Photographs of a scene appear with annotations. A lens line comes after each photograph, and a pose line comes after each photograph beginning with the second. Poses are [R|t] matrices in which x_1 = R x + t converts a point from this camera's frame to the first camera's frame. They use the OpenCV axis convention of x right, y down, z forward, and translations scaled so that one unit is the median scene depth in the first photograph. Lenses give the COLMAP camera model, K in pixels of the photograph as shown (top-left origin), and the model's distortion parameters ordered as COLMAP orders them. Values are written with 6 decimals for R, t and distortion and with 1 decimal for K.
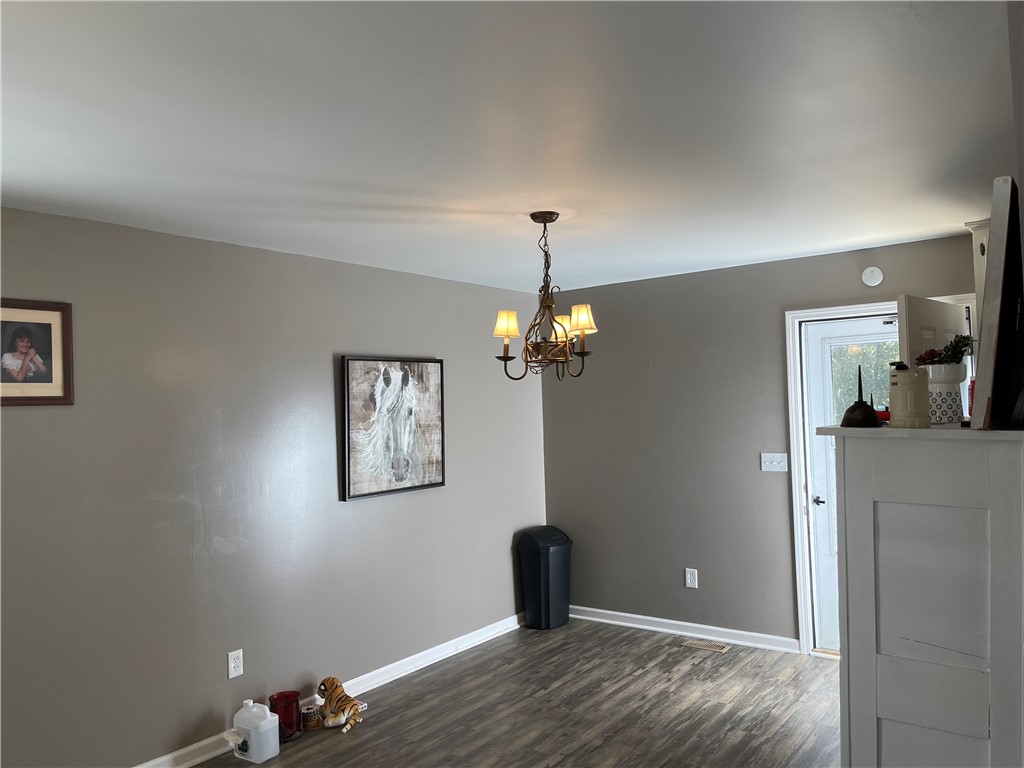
lens RADIAL K [[772.0, 0, 517.3], [0, 772.0, 381.3], [0, 0, 1]] dist [0.006142, -0.038015]
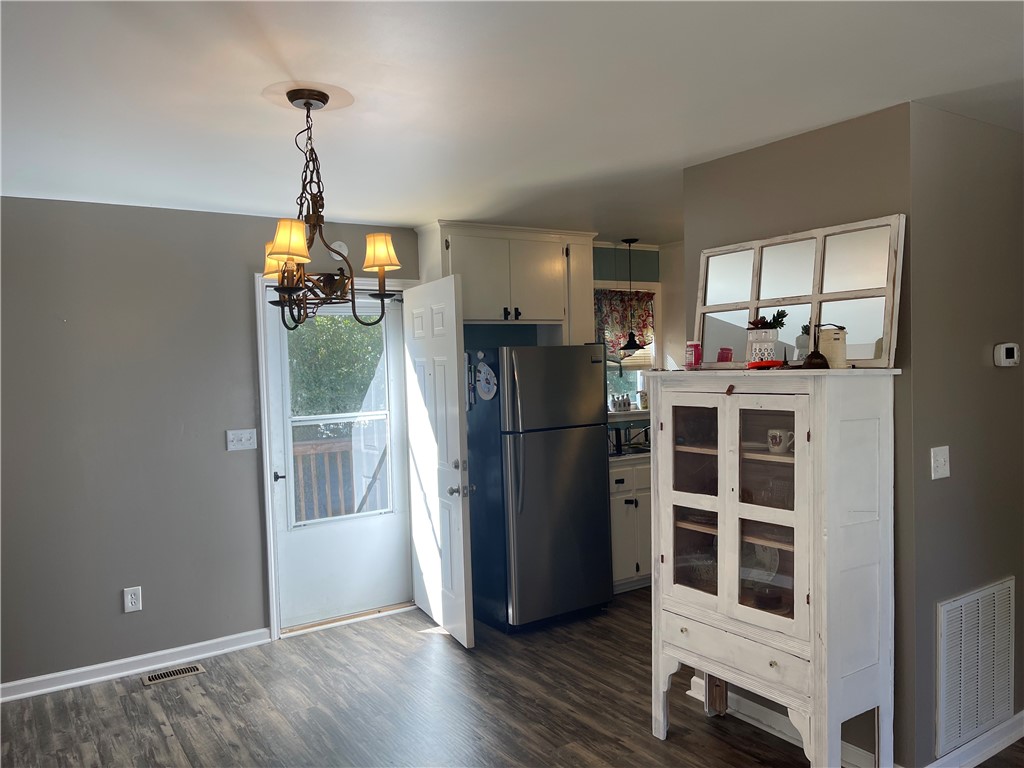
lens RADIAL K [[772.0, 0, 518.0], [0, 772.0, 391.1], [0, 0, 1]] dist [0.006142, -0.038015]
pose [[0.329533, -0.020629, 0.943918, -0.421871], [-0.005346, 0.999704, 0.023715, 0.027787], [-0.944129, -0.012861, 0.329326, 0.428280]]
